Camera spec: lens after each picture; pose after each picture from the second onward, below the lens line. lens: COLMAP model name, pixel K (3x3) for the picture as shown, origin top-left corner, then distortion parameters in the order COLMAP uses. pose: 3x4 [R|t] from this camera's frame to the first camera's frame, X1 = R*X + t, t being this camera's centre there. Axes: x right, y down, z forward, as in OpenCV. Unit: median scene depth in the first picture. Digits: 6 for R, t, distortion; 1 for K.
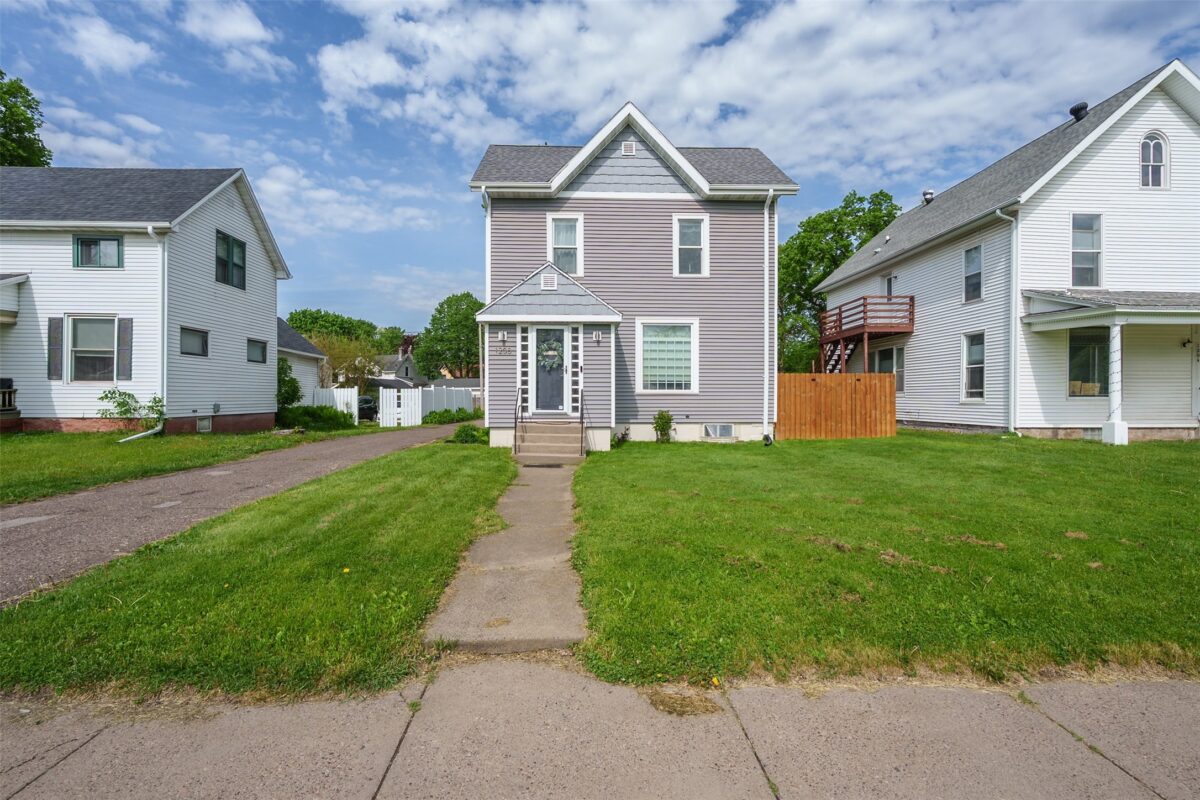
lens RADIAL K [[538.2, 0, 600.0], [0, 538.2, 400.0], [0, 0, 1]] dist [-0.014304, 0.003778]
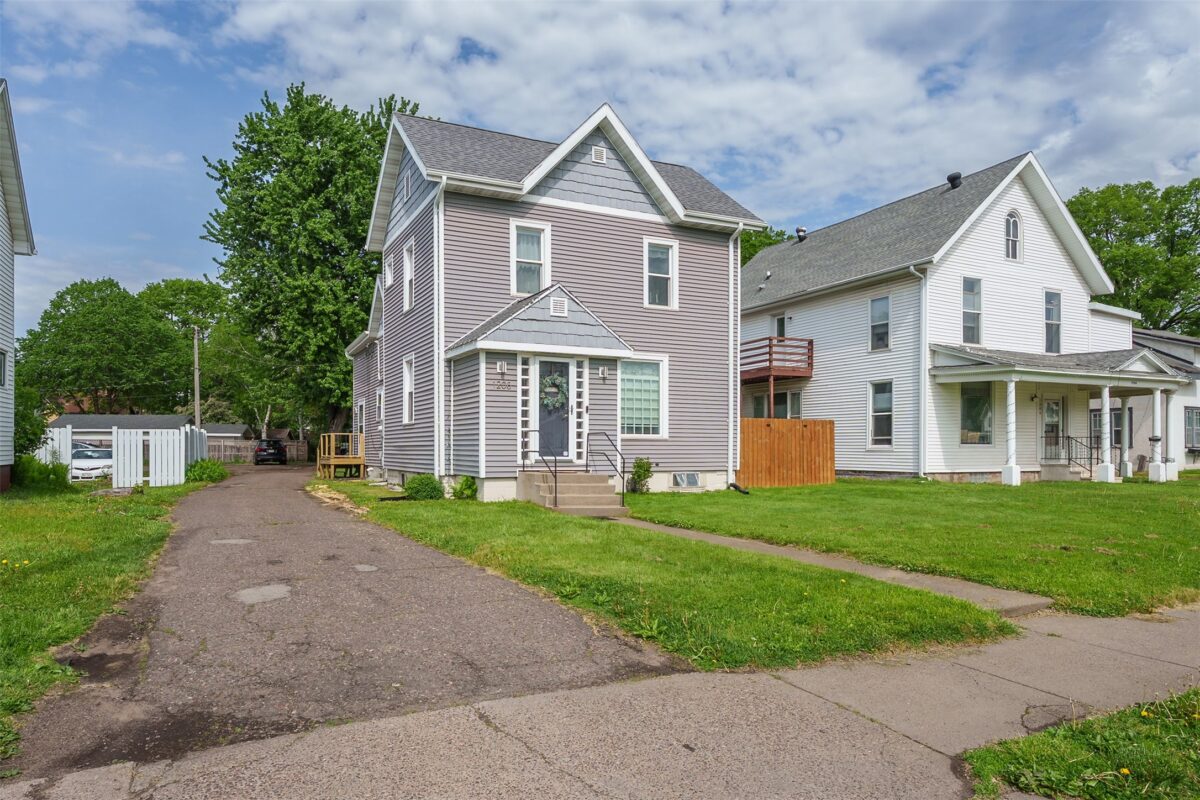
lens RADIAL K [[772.0, 0, 600.1], [0, 772.0, 453.5], [0, 0, 1]] dist [-0.008359, -0.002180]
pose [[0.909868, -0.001704, 0.414894, -0.456095], [0.001774, 0.999998, 0.000216, 0.012120], [-0.414894, 0.000539, 0.909870, -0.129482]]
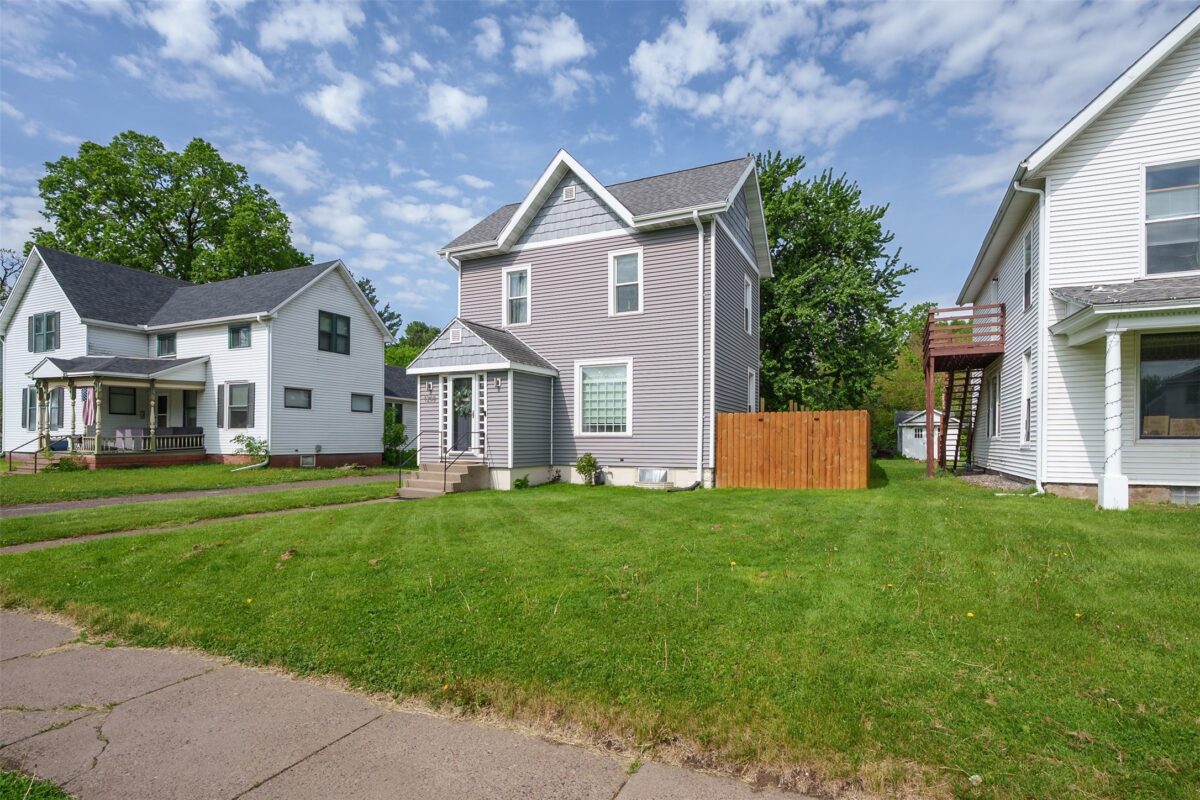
lens RADIAL K [[605.6, 0, 632.3], [0, 605.6, 445.4], [0, 0, 1]] dist [-0.013396, 0.000380]
pose [[0.894781, 0.003970, -0.446488, 0.662460], [-0.003717, 0.999992, 0.001444, 0.003111], [0.446490, 0.000368, 0.894788, 0.035881]]
